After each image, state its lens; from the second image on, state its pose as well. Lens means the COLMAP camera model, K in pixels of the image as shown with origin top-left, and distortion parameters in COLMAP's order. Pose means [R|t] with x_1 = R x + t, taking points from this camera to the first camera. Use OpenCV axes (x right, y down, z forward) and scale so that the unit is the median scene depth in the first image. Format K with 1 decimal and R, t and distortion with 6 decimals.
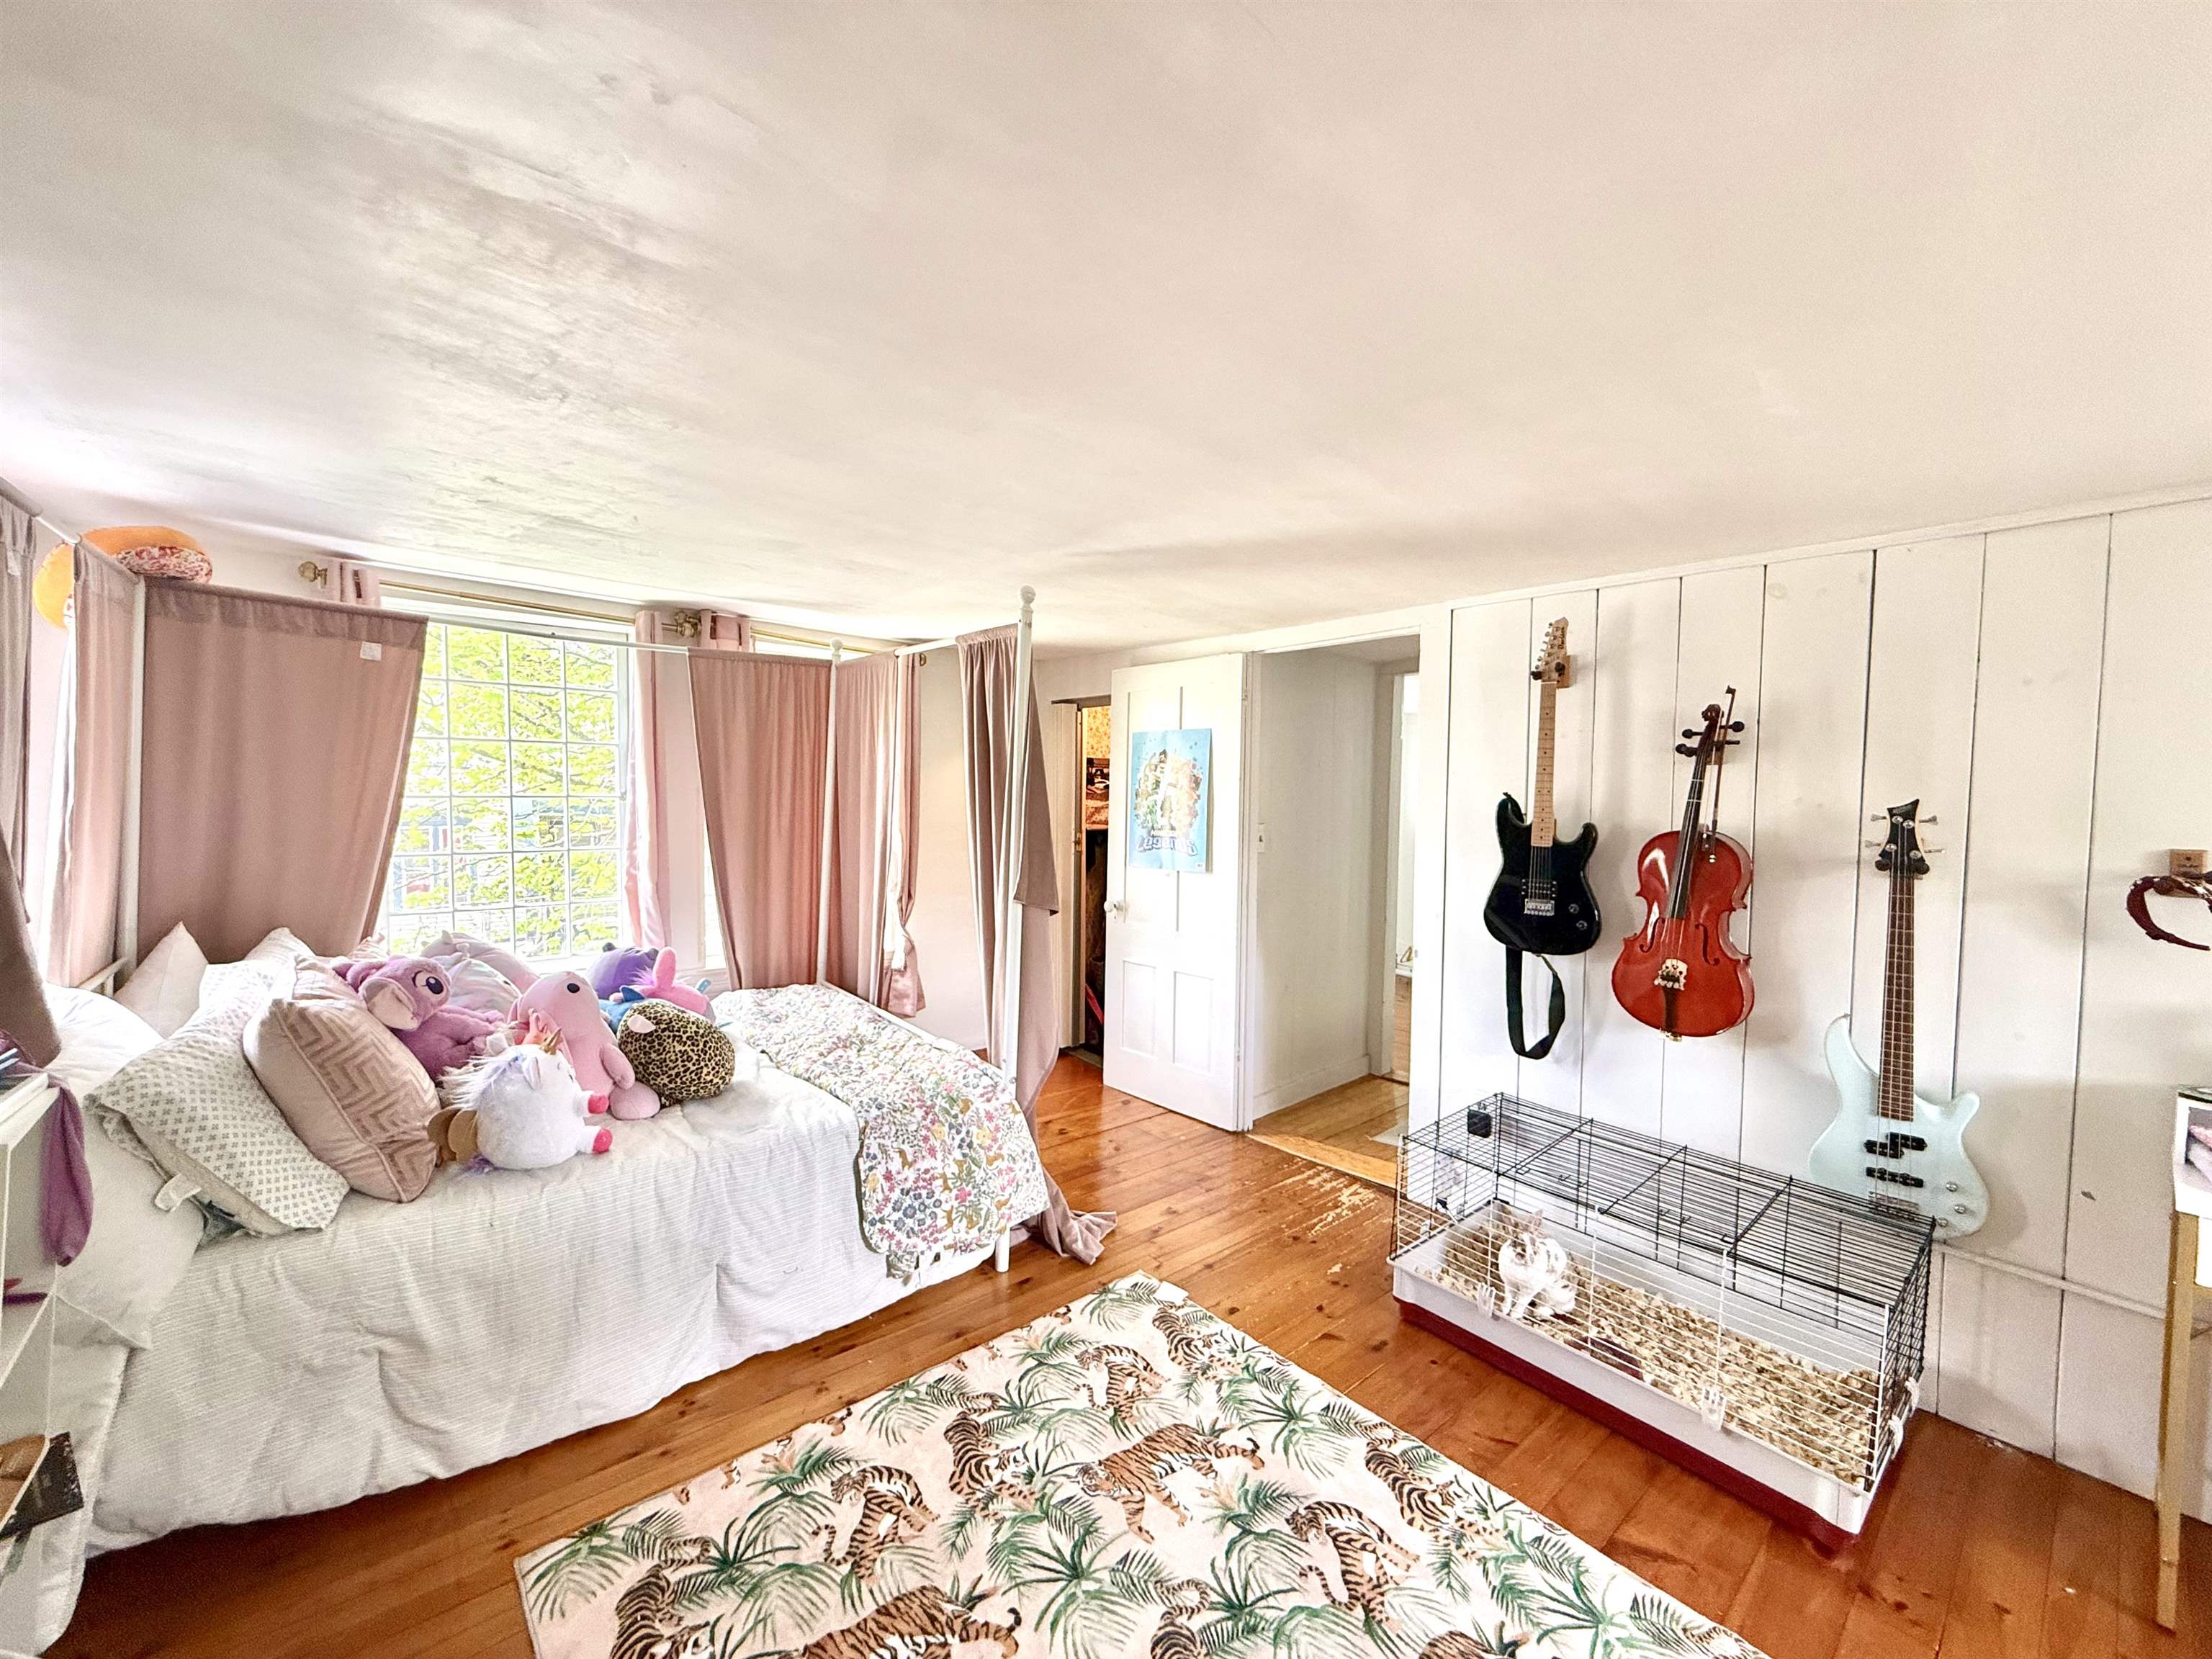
lens RADIAL K [[879.0, 0, 1106.0], [0, 879.0, 829.5], [0, 0, 1]] dist [-0.001011, -0.000276]
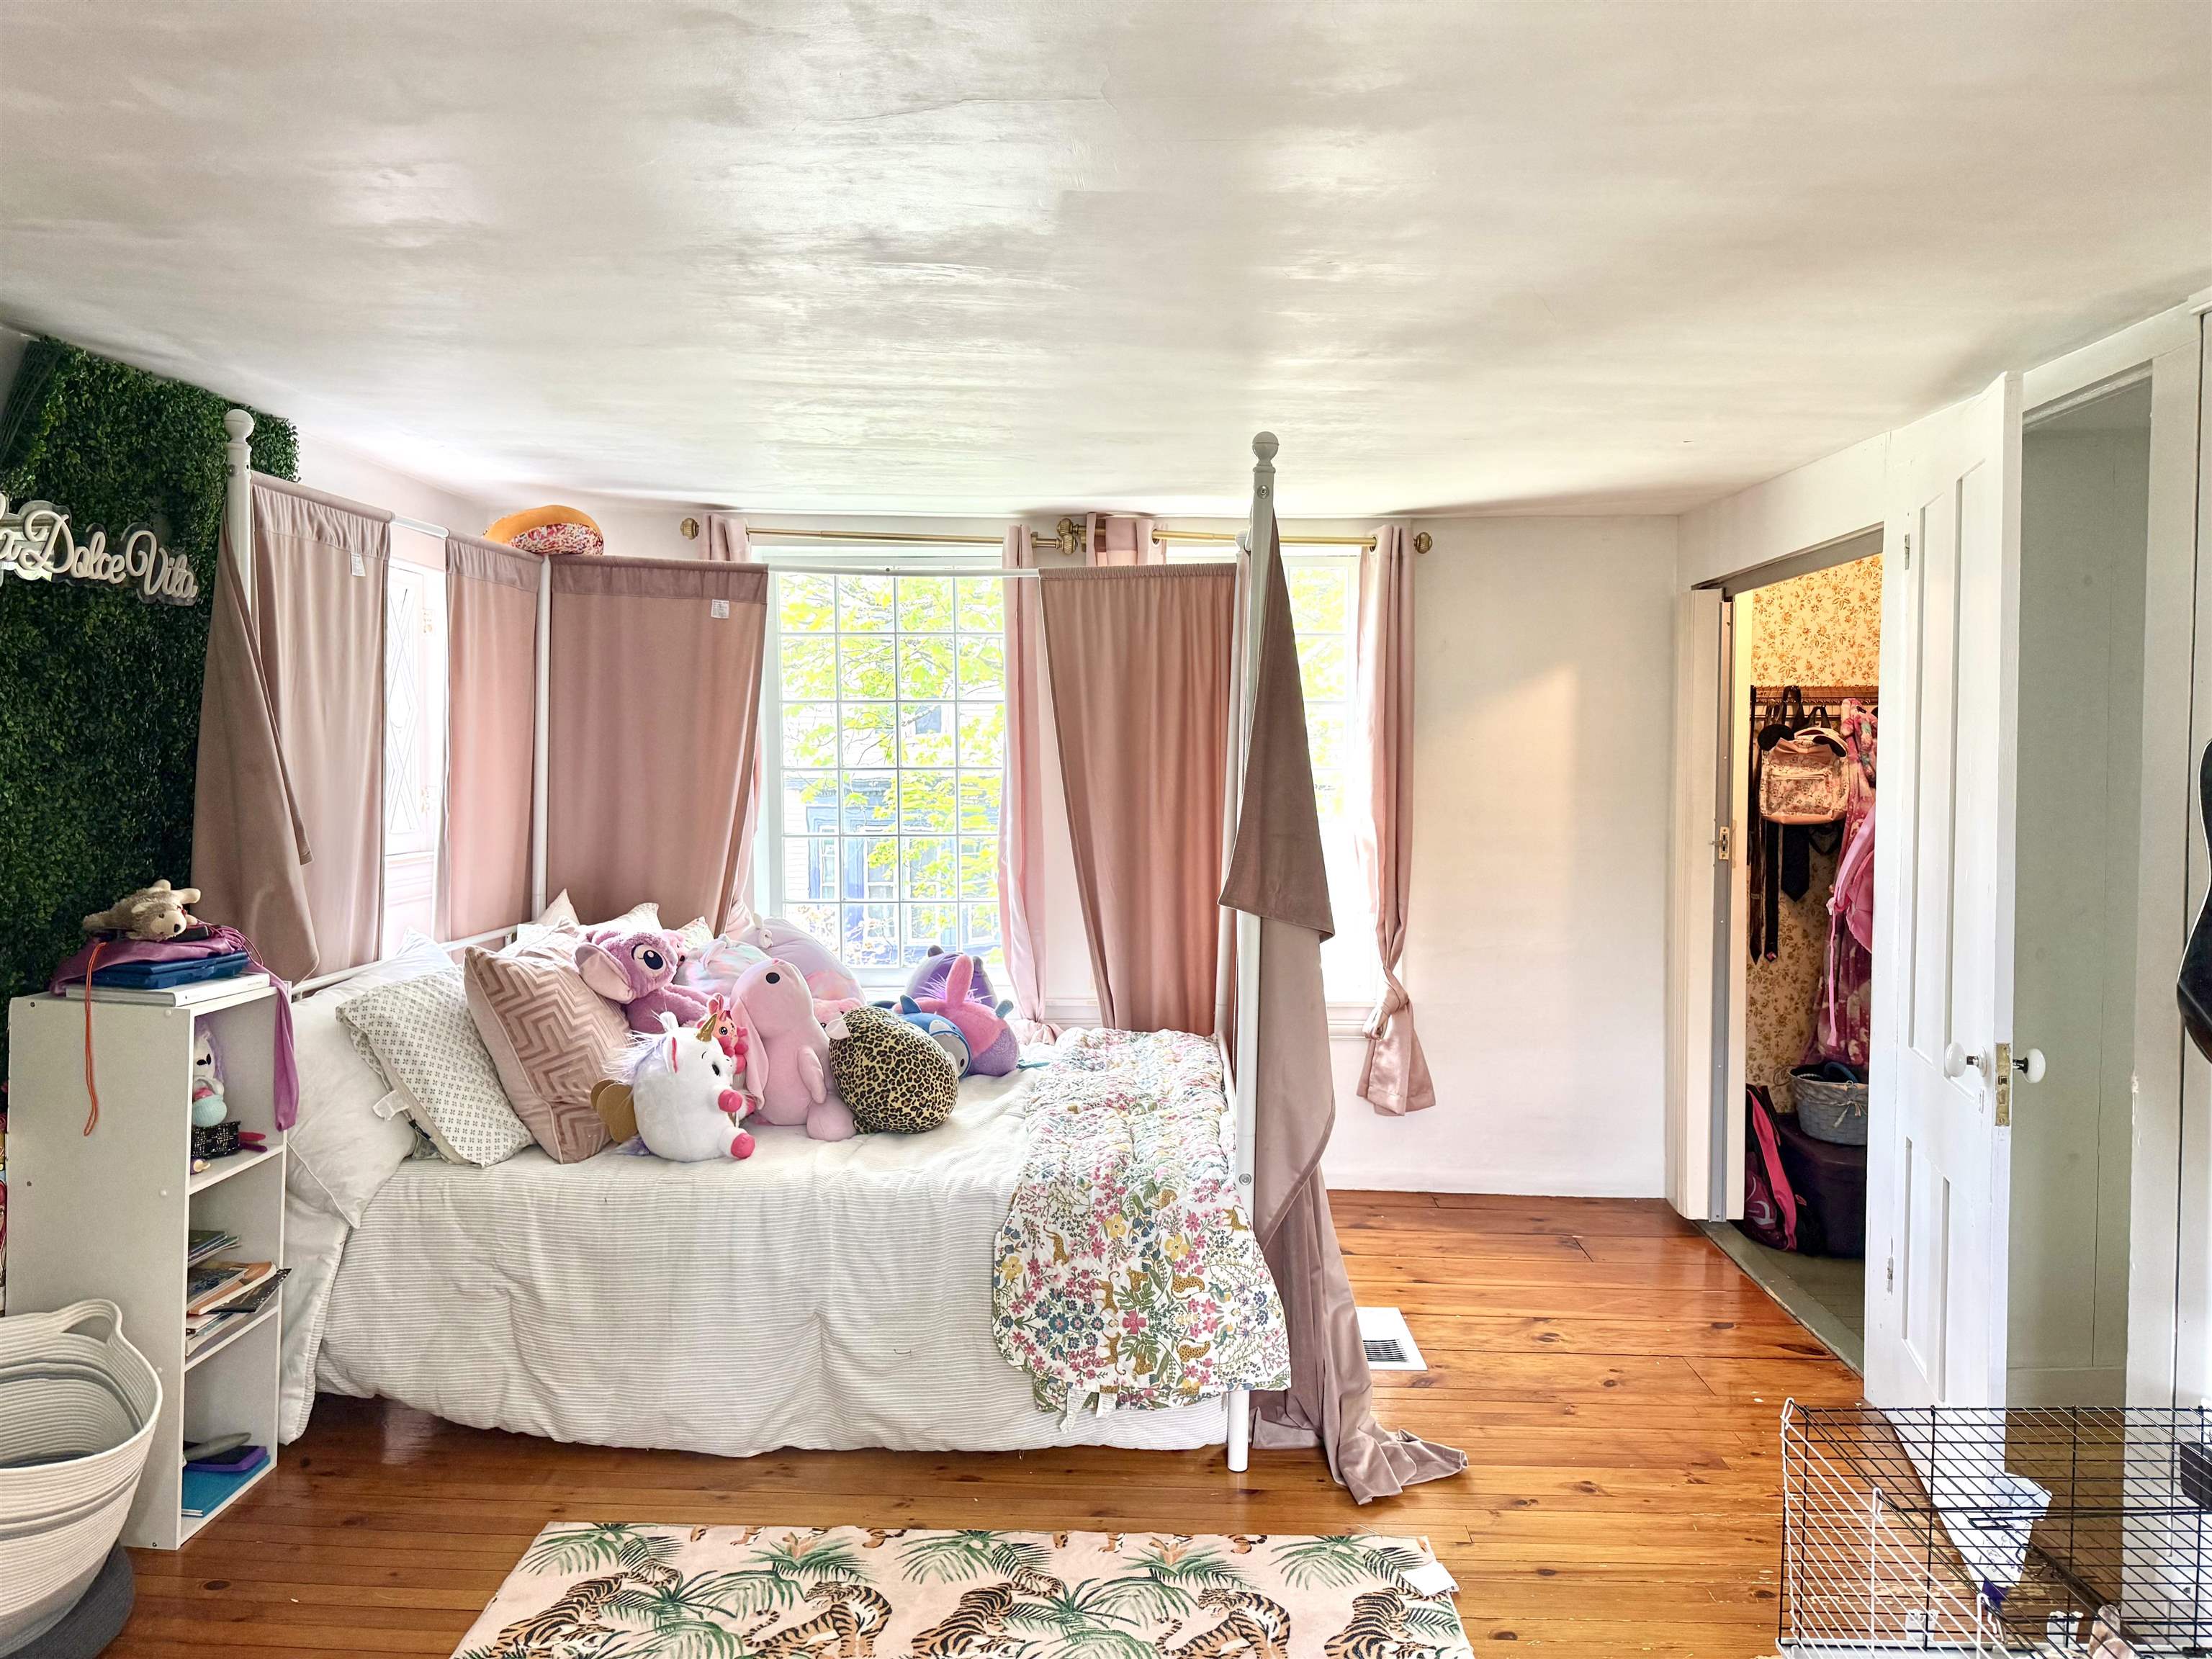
lens RADIAL K [[1542.9, 0, 1106.0], [0, 1542.9, 829.5], [0, 0, 1]] dist [0.128481, -0.246083]
pose [[0.749980, 0.013794, -0.661316, 0.662940], [-0.017776, 0.999842, 0.000696, 0.024592], [0.661221, 0.011234, 0.750107, 0.052295]]
